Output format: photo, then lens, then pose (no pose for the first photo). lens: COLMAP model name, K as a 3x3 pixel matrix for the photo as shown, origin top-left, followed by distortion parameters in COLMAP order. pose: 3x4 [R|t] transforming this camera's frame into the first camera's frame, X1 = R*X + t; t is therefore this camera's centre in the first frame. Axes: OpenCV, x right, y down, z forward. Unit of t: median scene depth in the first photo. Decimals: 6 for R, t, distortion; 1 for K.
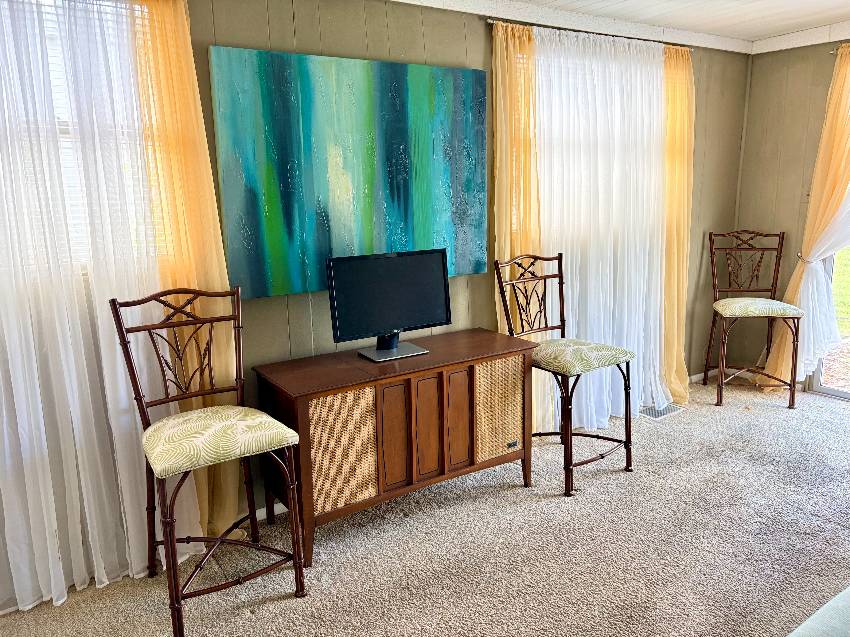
lens RADIAL K [[629.1, 0, 425.0], [0, 629.1, 318.5], [0, 0, 1]] dist [0.007333, 0.000710]
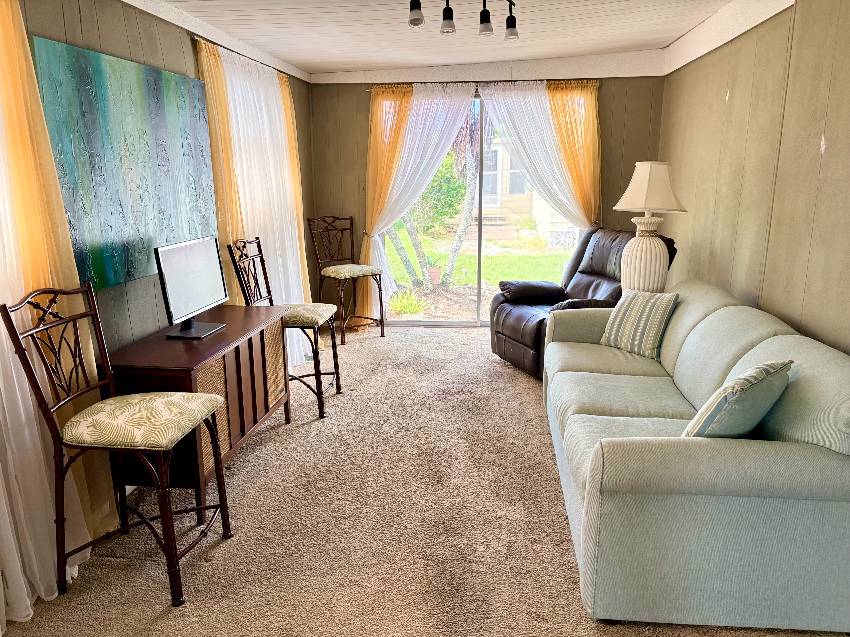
lens RADIAL K [[629.1, 0, 425.0], [0, 629.1, 318.5], [0, 0, 1]] dist [0.007333, 0.000710]
pose [[0.659045, -0.149471, 0.737102, -0.496860], [0.138064, 0.987442, 0.076792, 0.002355], [-0.739323, 0.051158, 0.671405, -0.050451]]
